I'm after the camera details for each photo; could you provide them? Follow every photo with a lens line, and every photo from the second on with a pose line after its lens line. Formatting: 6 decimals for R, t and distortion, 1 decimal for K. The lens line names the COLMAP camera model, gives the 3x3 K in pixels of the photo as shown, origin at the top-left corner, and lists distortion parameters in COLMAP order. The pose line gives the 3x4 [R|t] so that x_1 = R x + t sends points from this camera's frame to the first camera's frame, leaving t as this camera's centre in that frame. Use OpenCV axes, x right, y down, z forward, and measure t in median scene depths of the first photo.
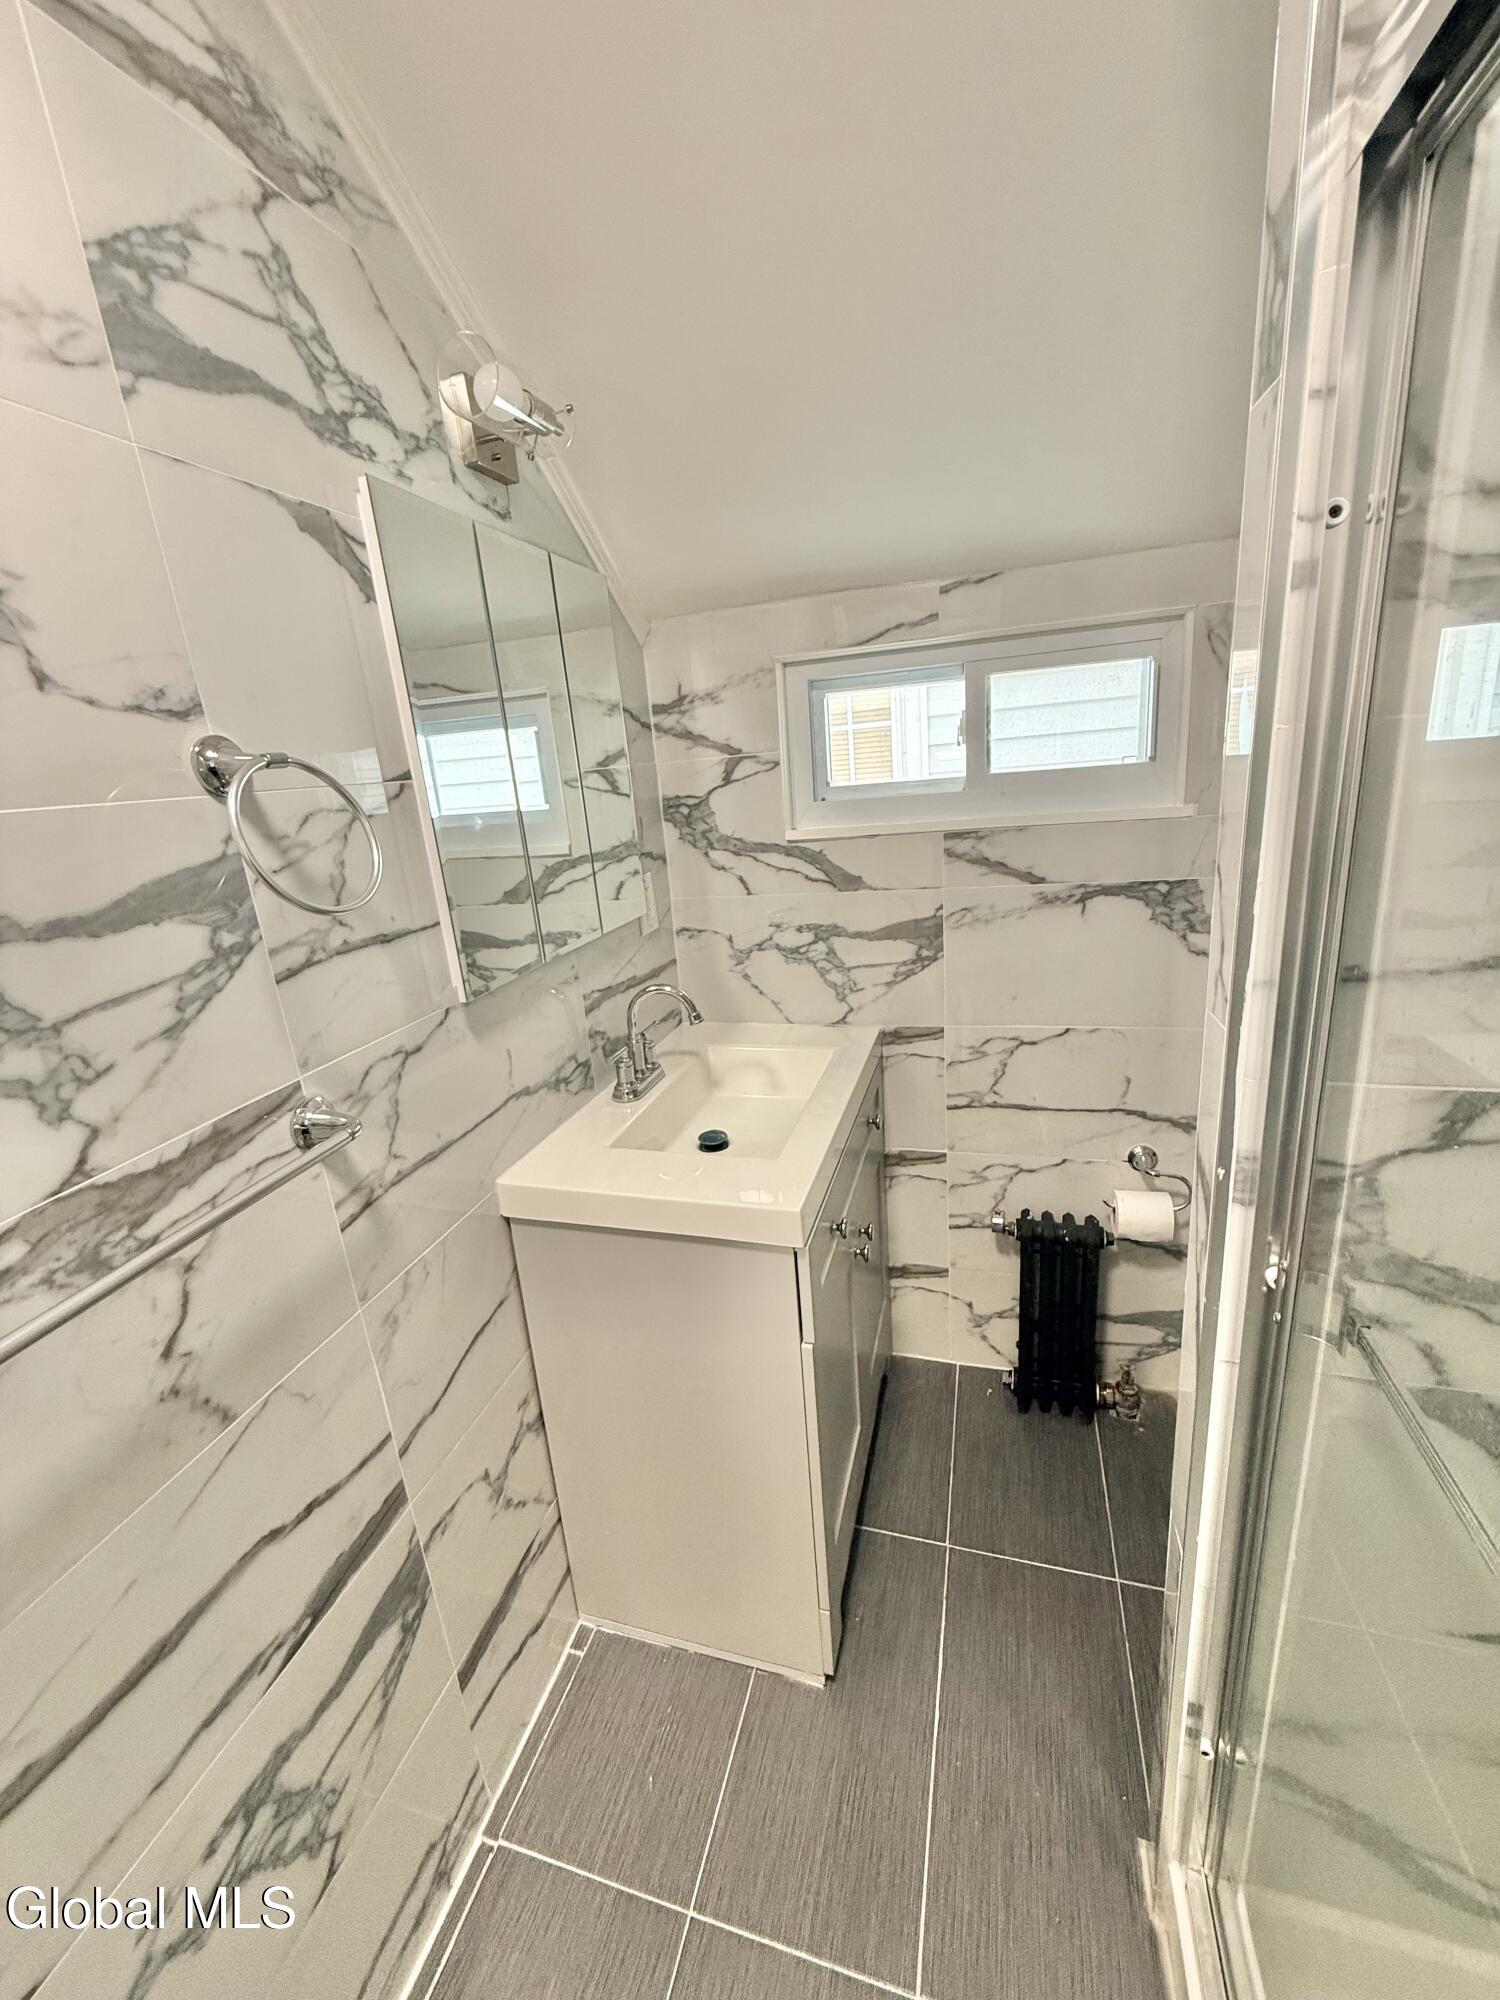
lens RADIAL K [[798.4, 0, 750.6], [0, 798.4, 992.4], [0, 0, 1]] dist [0.000536, 0.000001]
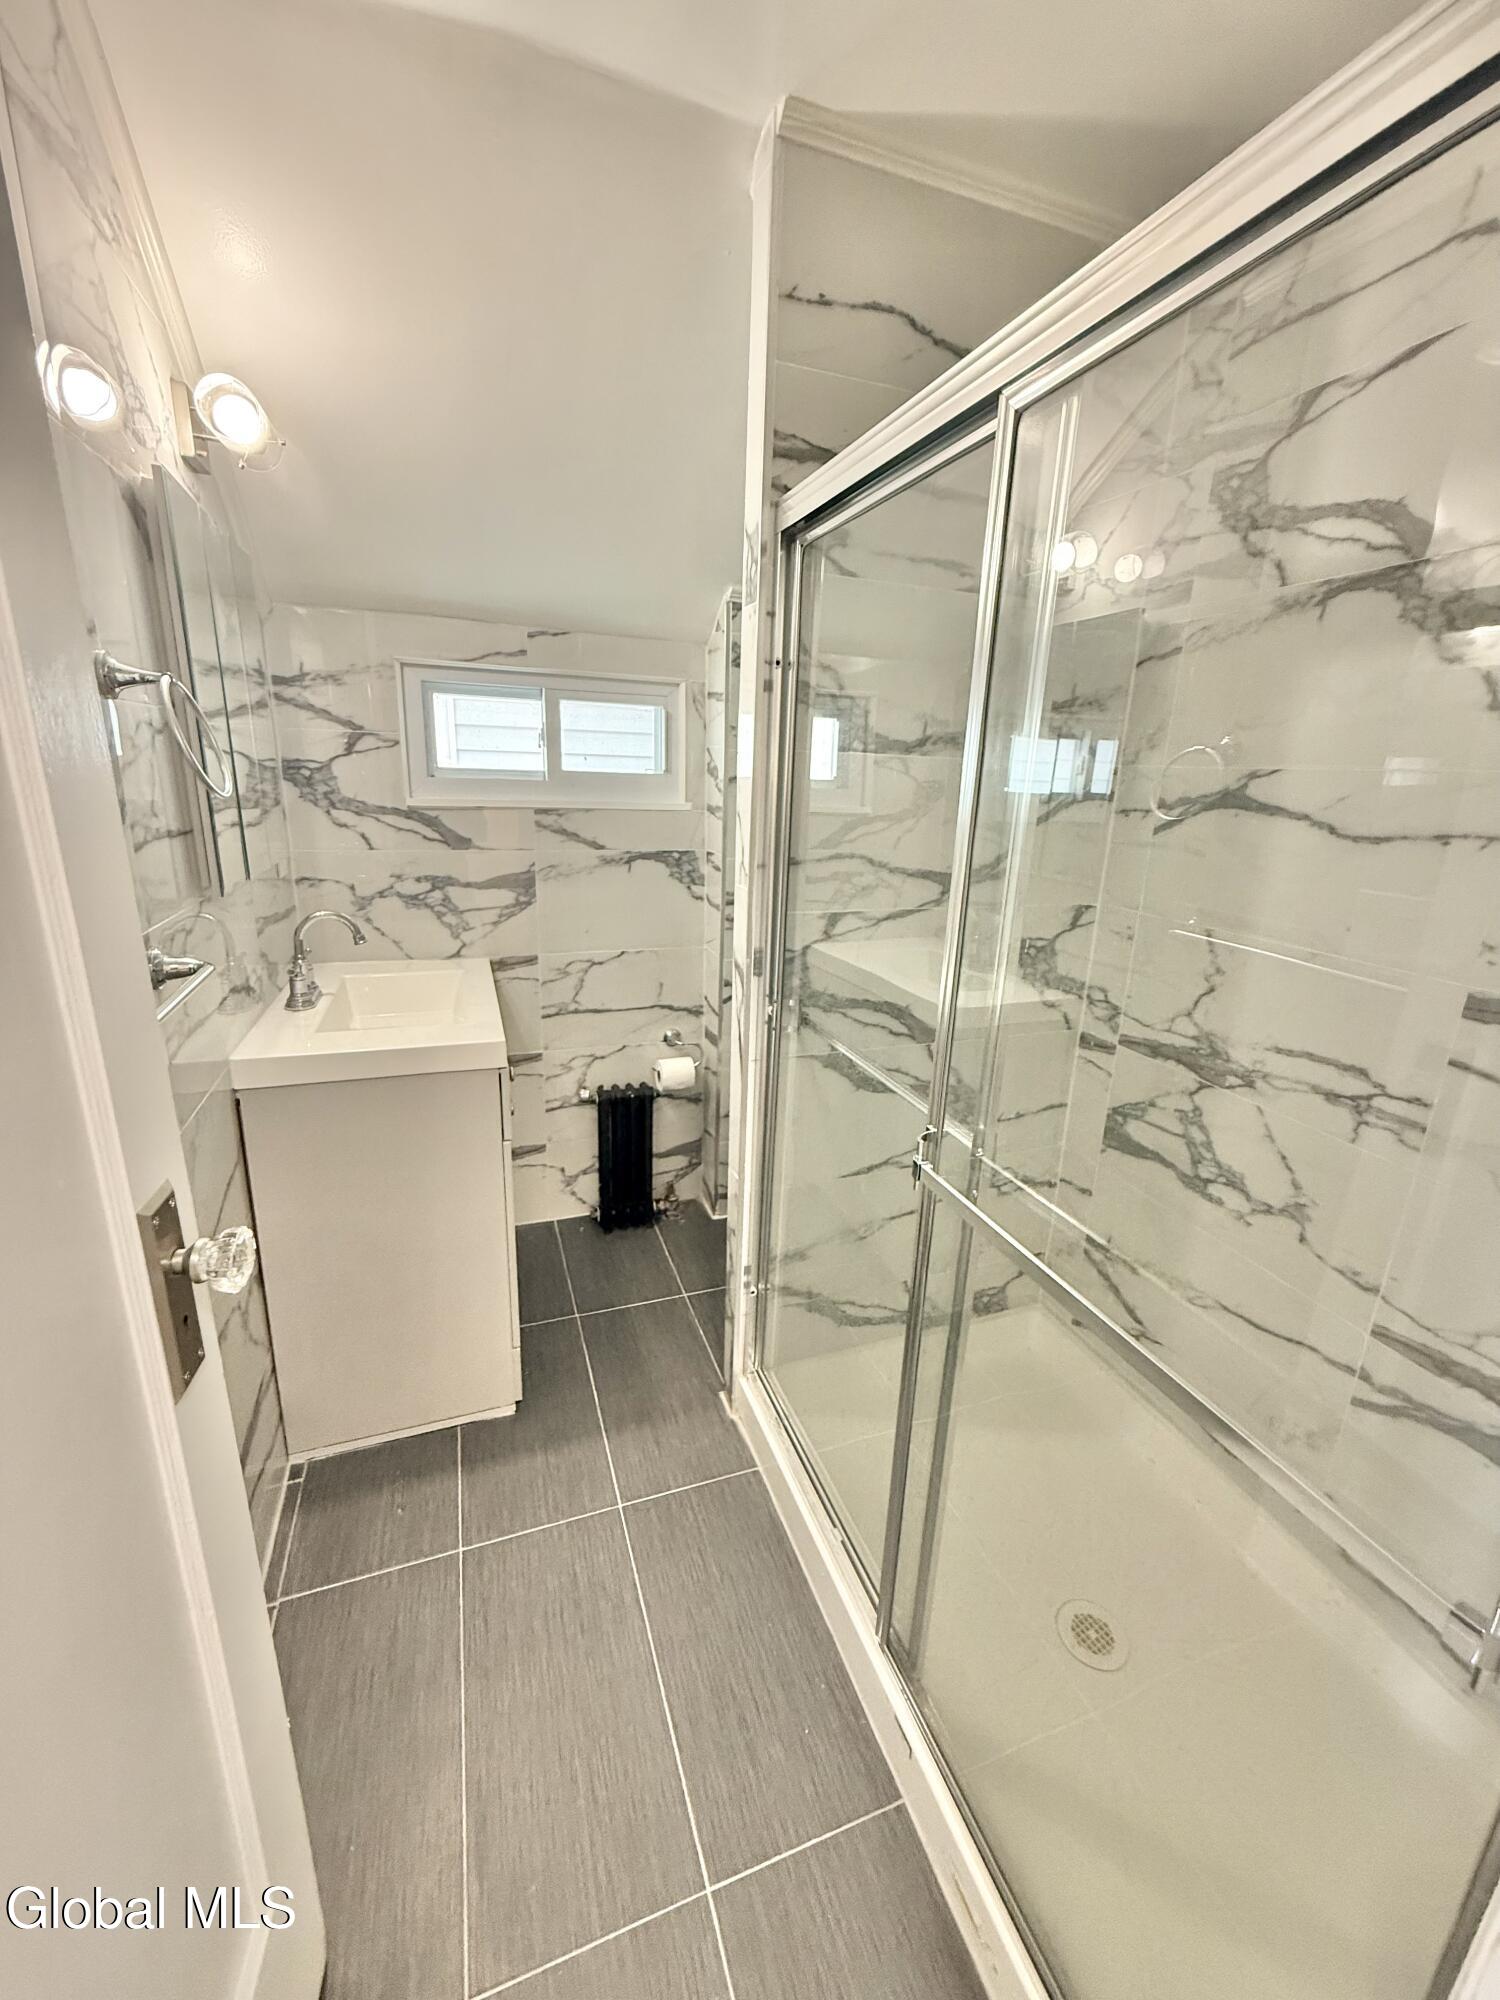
lens RADIAL K [[798.4, 0, 750.6], [0, 798.4, 992.4], [0, 0, 1]] dist [0.000536, 0.000001]
pose [[0.794552, -0.049830, 0.605148, -0.294557], [0.068285, 0.997638, -0.007509, 0.142957], [-0.603344, 0.047289, 0.796078, -0.287876]]
